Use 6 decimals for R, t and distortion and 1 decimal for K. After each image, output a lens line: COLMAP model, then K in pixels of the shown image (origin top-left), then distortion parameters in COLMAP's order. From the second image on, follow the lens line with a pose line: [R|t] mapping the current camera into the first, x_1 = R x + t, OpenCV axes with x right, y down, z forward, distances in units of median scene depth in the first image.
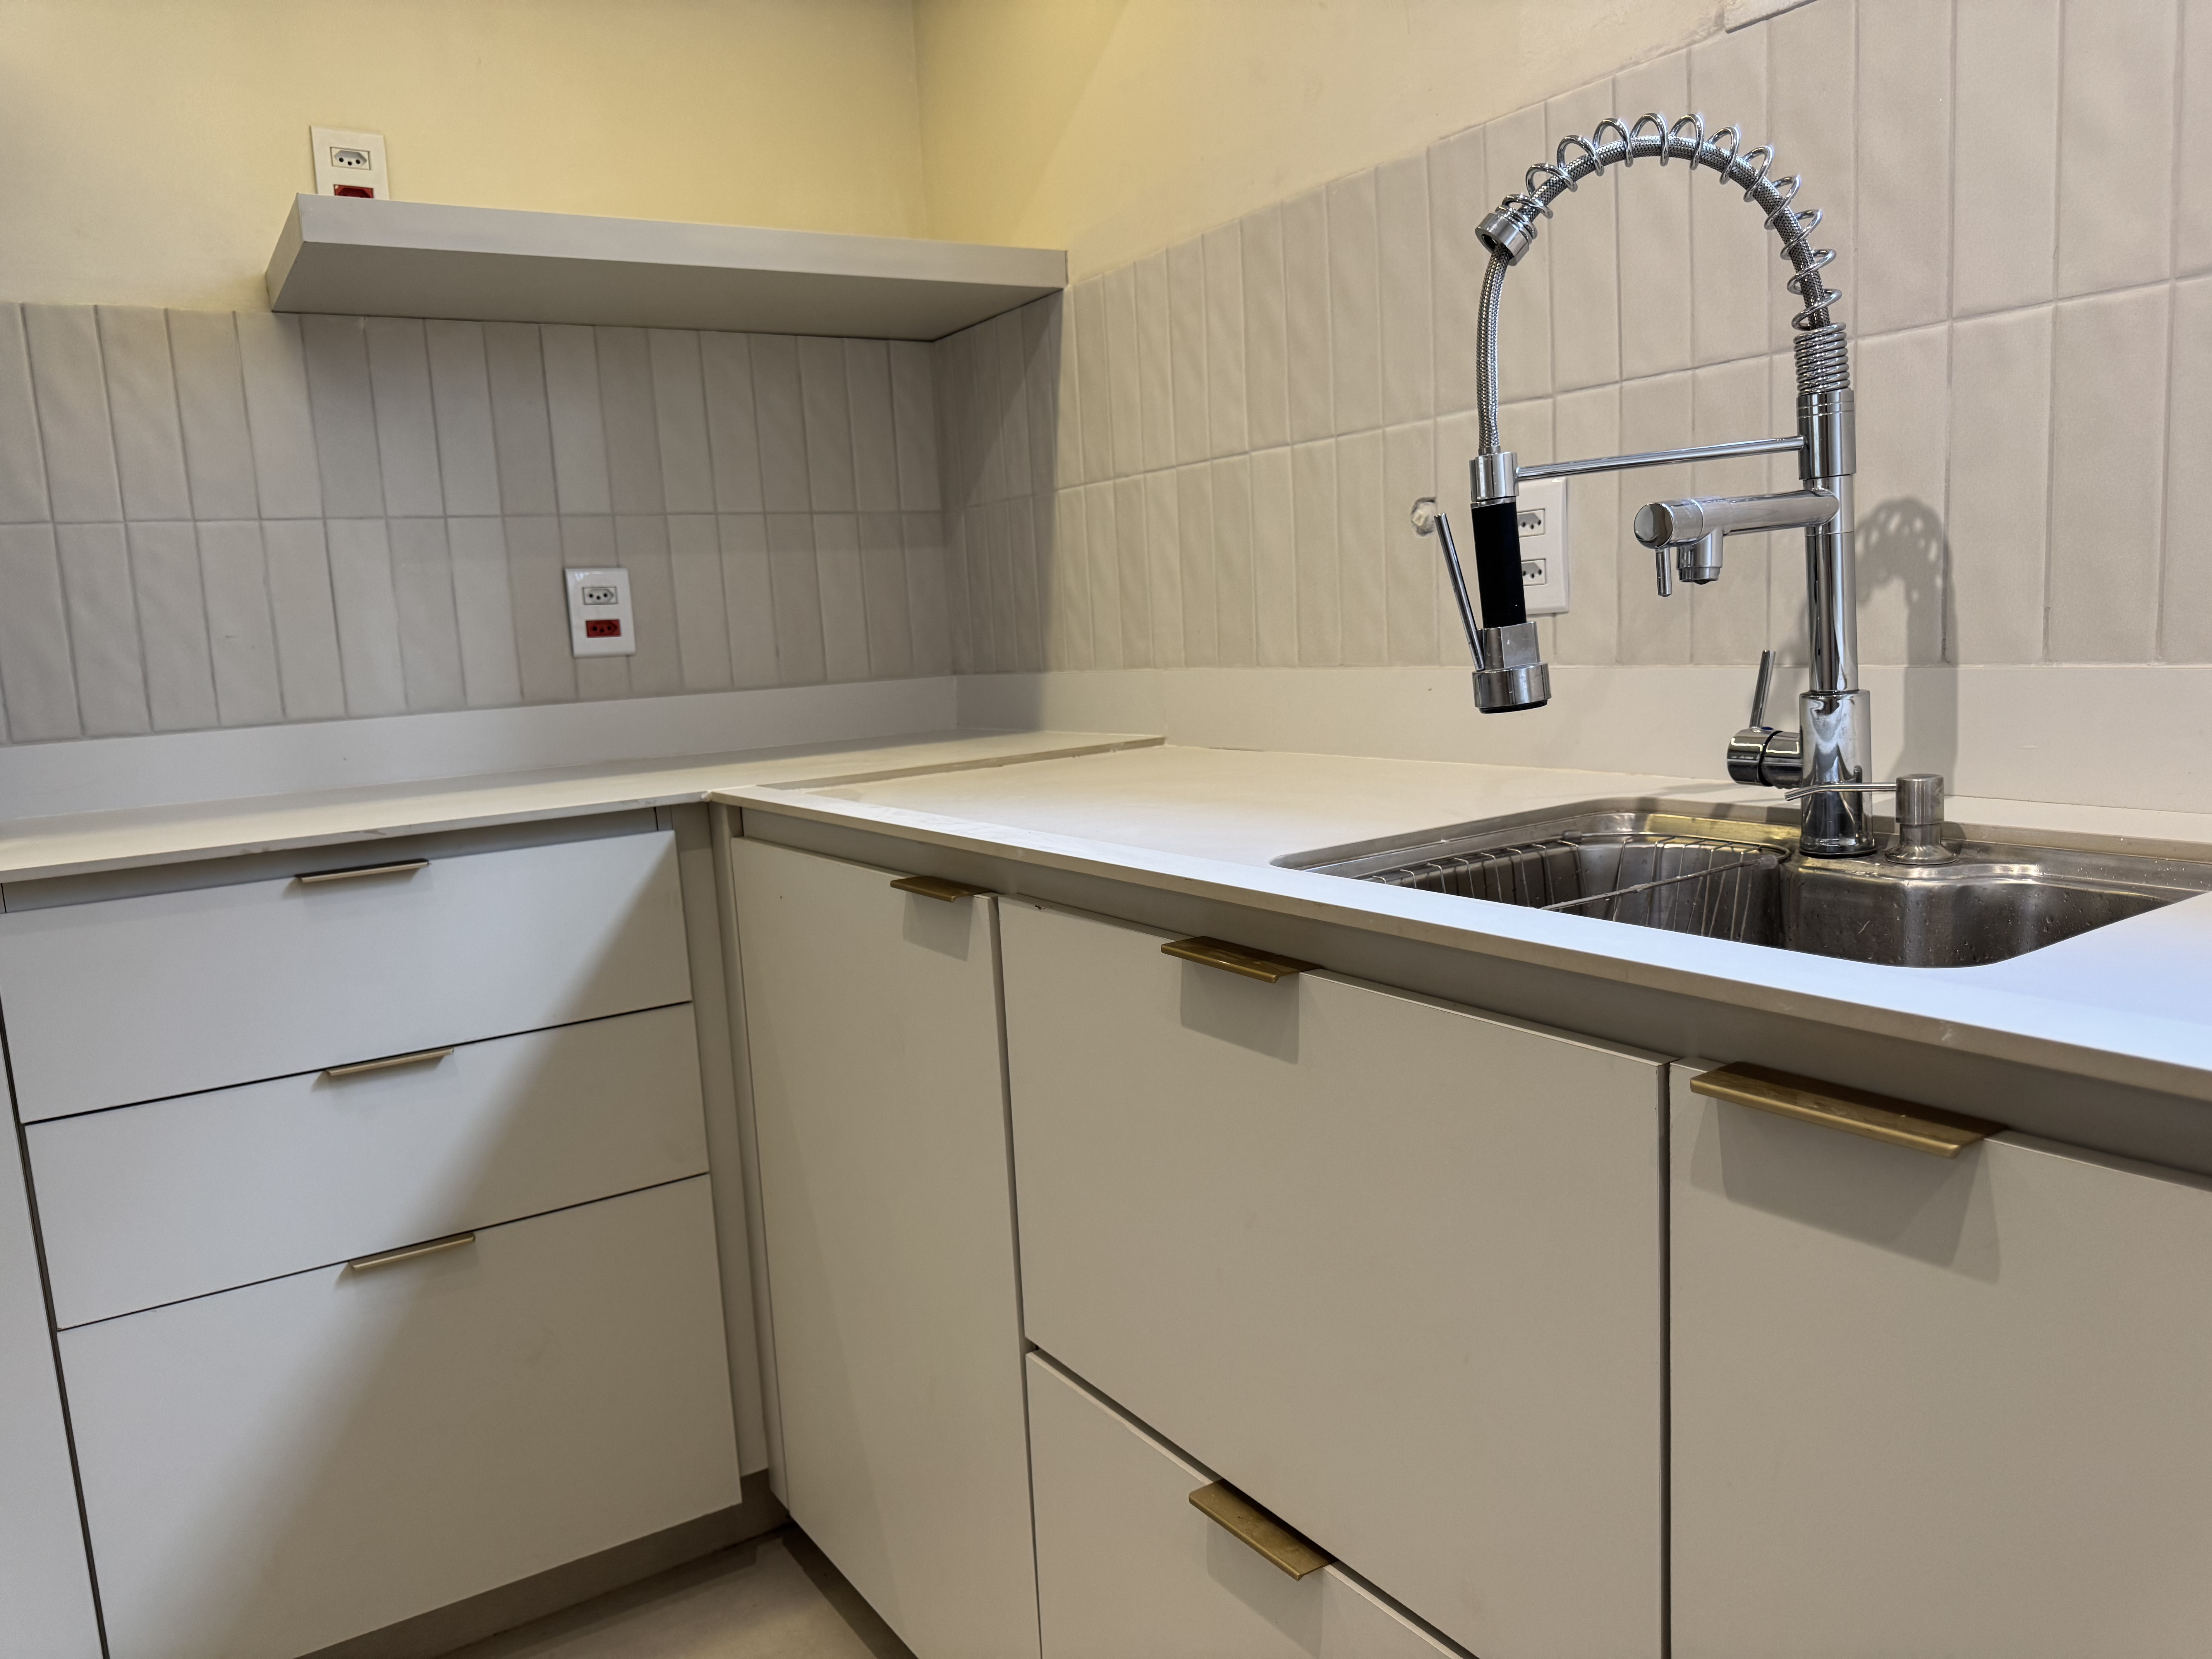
lens RADIAL K [[1551.7, 0, 1123.5], [0, 1551.7, 836.6], [0, 0, 1]] dist [0.074564, -0.083396]
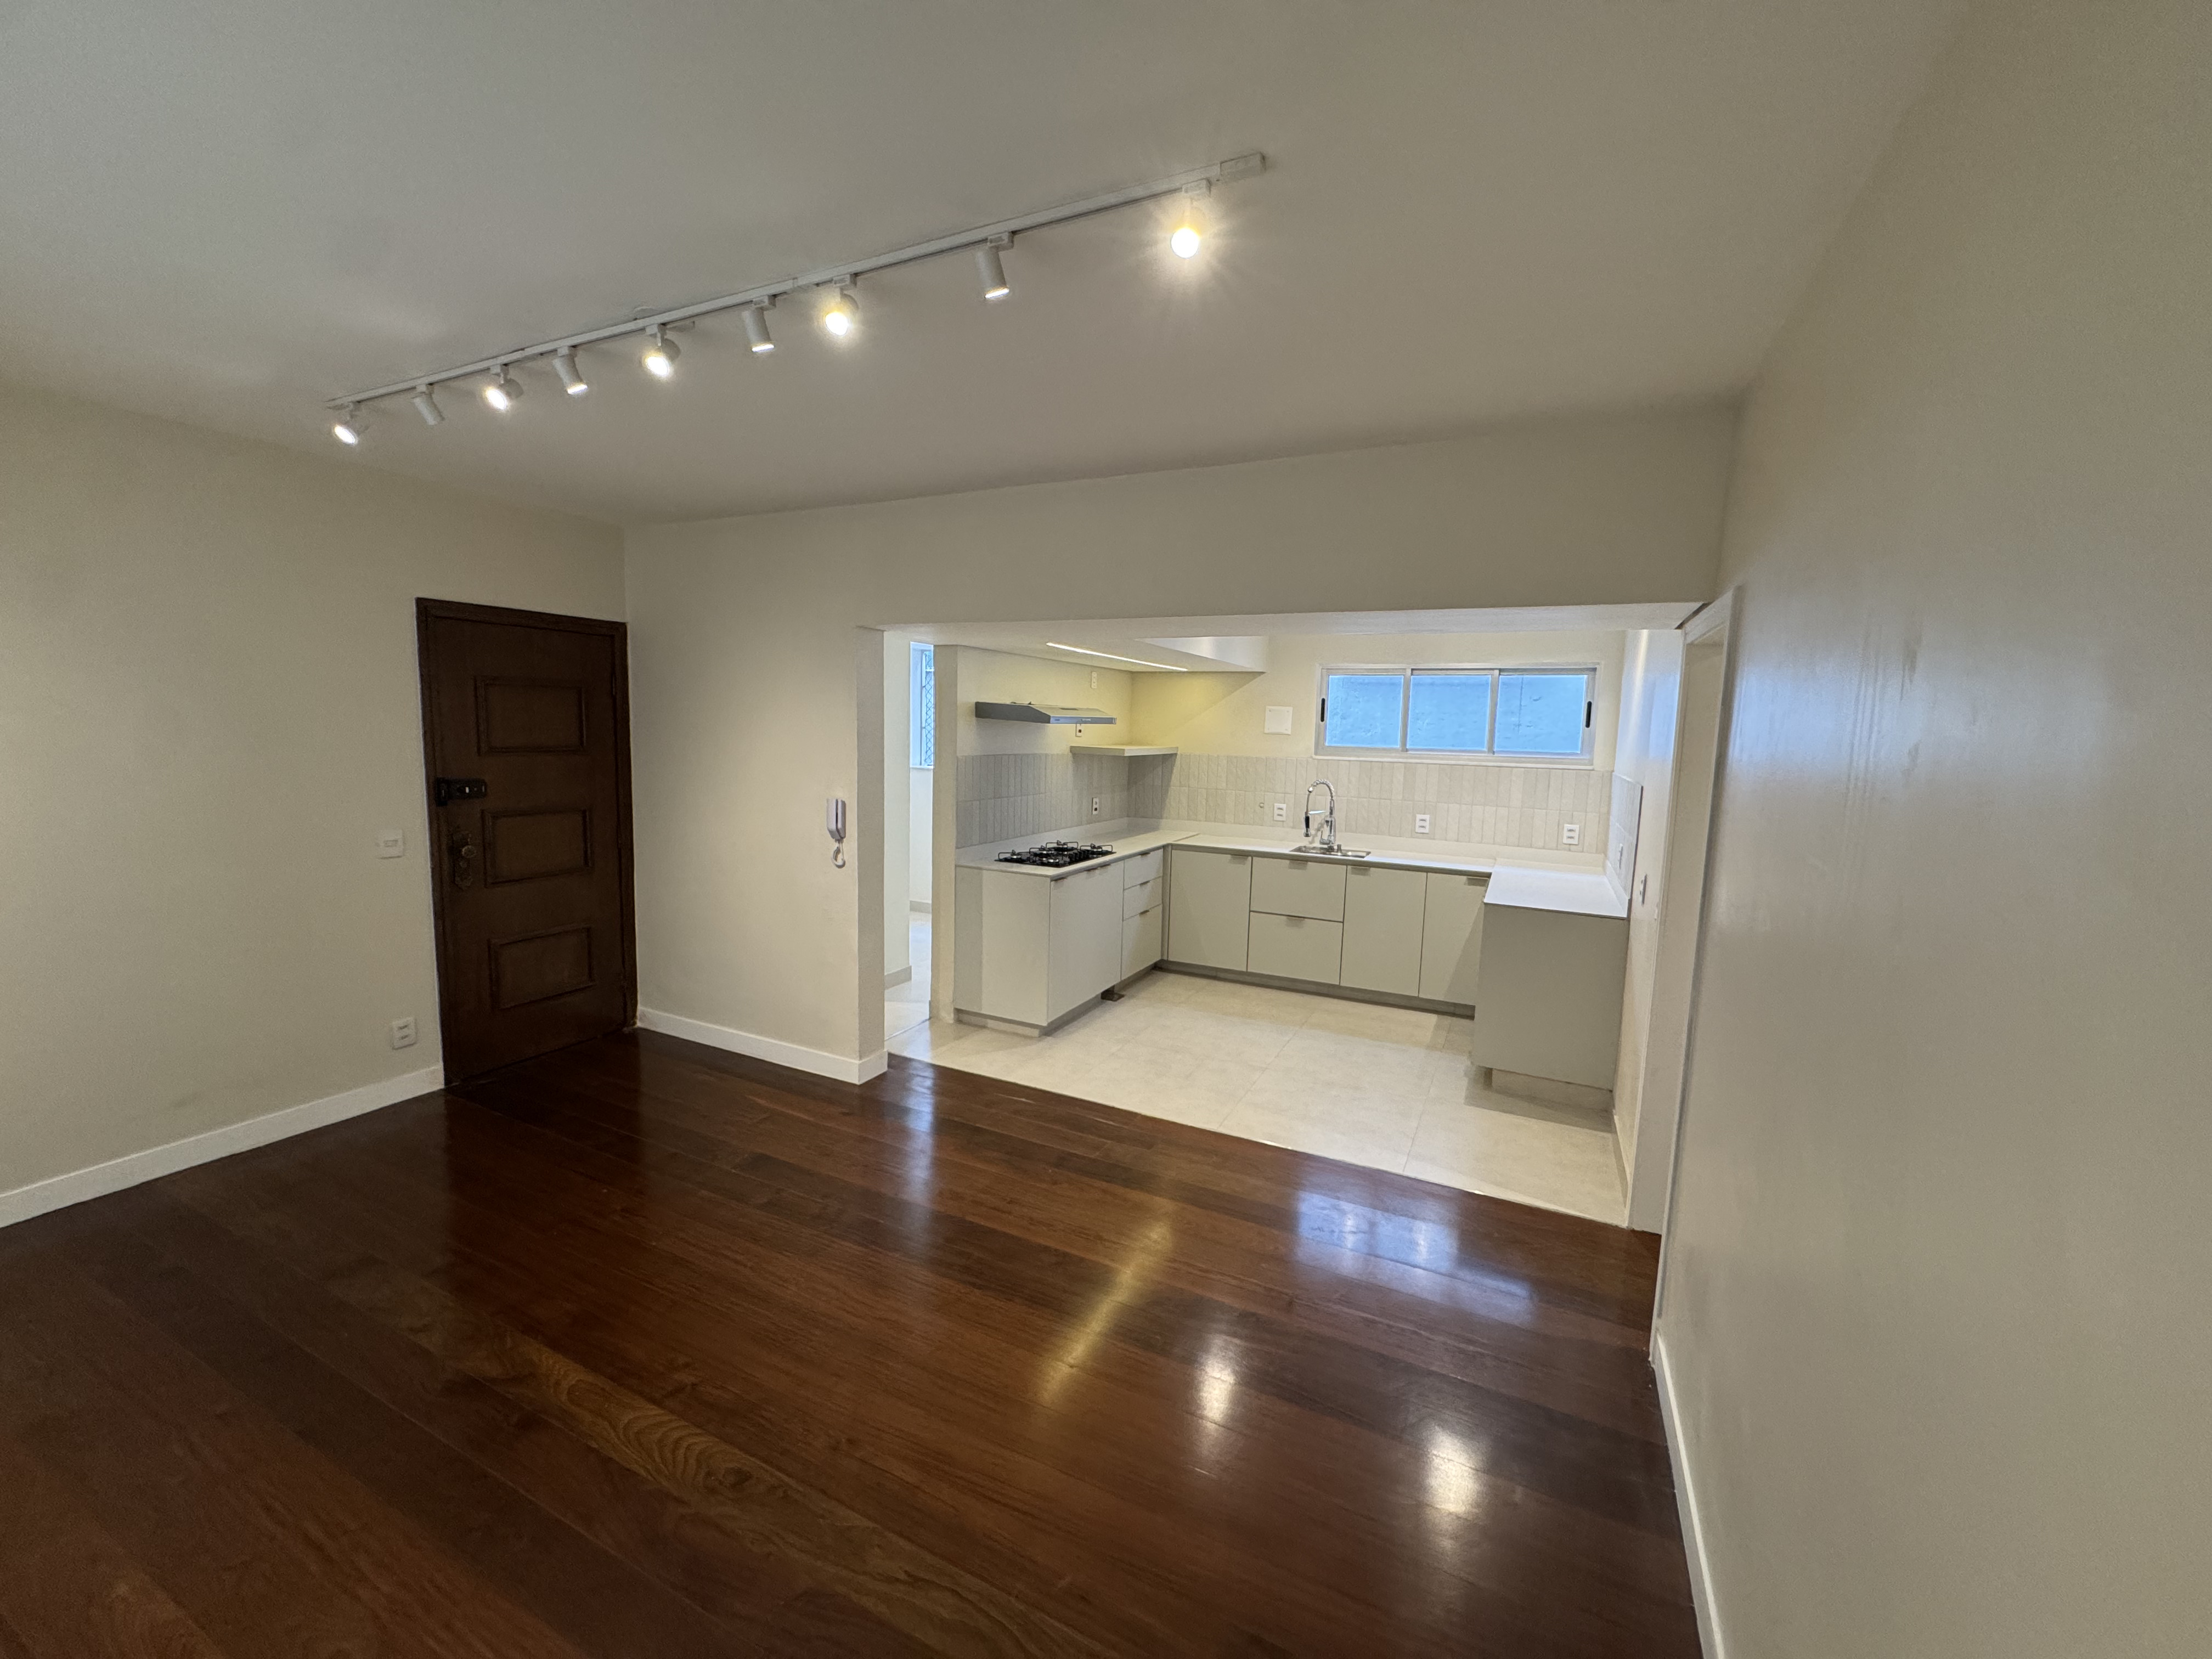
lens RADIAL K [[882.8, 0, 1109.0], [0, 882.8, 823.2], [0, 0, 1]] dist [-0.000885, 0.000041]
pose [[0.857609, 0.023984, 0.513742, -3.027555], [-0.004177, 0.999204, -0.039674, 0.047209], [-0.514285, 0.031879, 0.857027, -2.558831]]
